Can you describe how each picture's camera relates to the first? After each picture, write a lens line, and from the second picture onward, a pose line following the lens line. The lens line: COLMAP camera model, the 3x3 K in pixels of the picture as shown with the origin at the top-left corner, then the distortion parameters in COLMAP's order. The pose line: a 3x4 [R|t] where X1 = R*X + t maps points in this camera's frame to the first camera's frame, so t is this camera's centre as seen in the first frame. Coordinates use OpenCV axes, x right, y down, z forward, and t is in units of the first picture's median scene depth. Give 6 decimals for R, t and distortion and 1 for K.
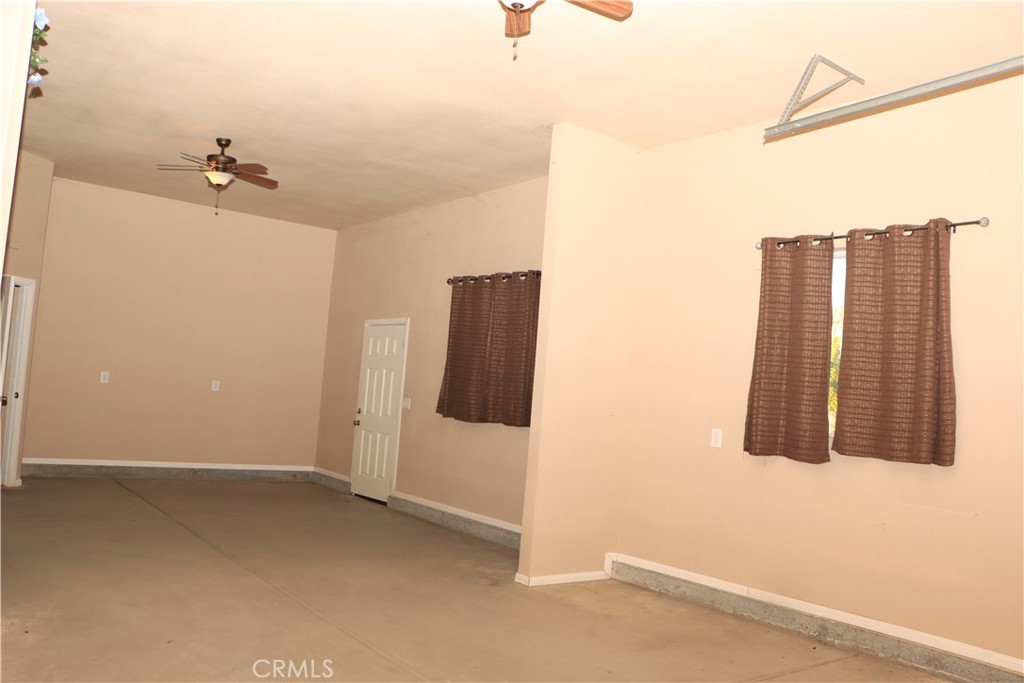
lens RADIAL K [[835.0, 0, 512.0], [0, 835.0, 341.5], [0, 0, 1]] dist [-0.182821, 0.149500]
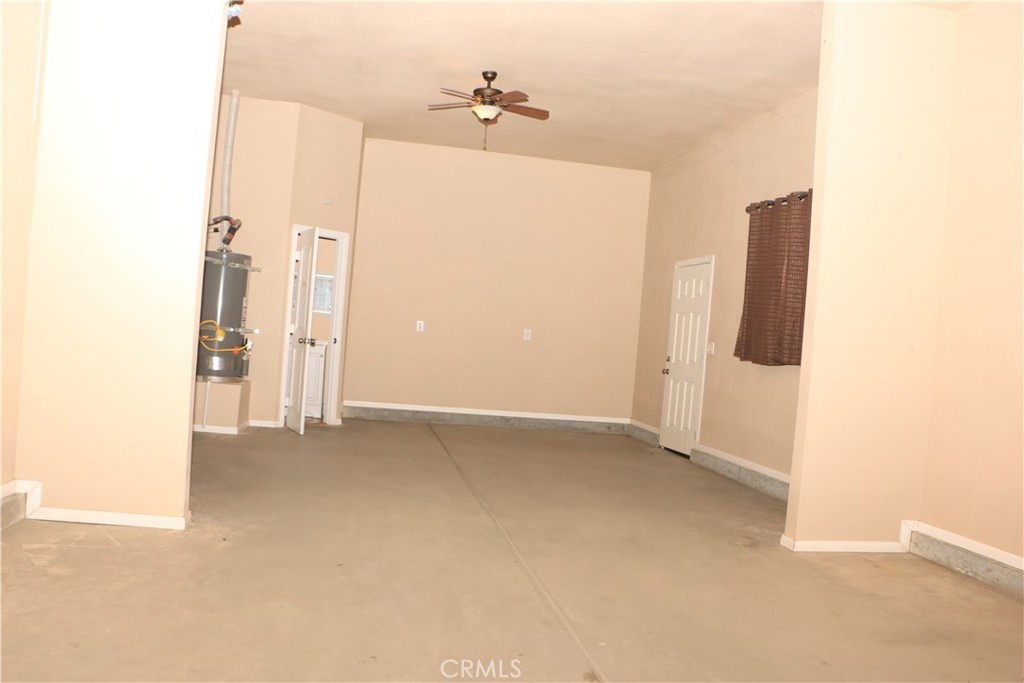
lens RADIAL K [[835.0, 0, 512.0], [0, 835.0, 341.5], [0, 0, 1]] dist [-0.182821, 0.149500]
pose [[0.896043, -0.003434, -0.443955, 0.090243], [0.020272, 0.999244, 0.033187, 0.035988], [0.443505, -0.038737, 0.895434, 0.100390]]
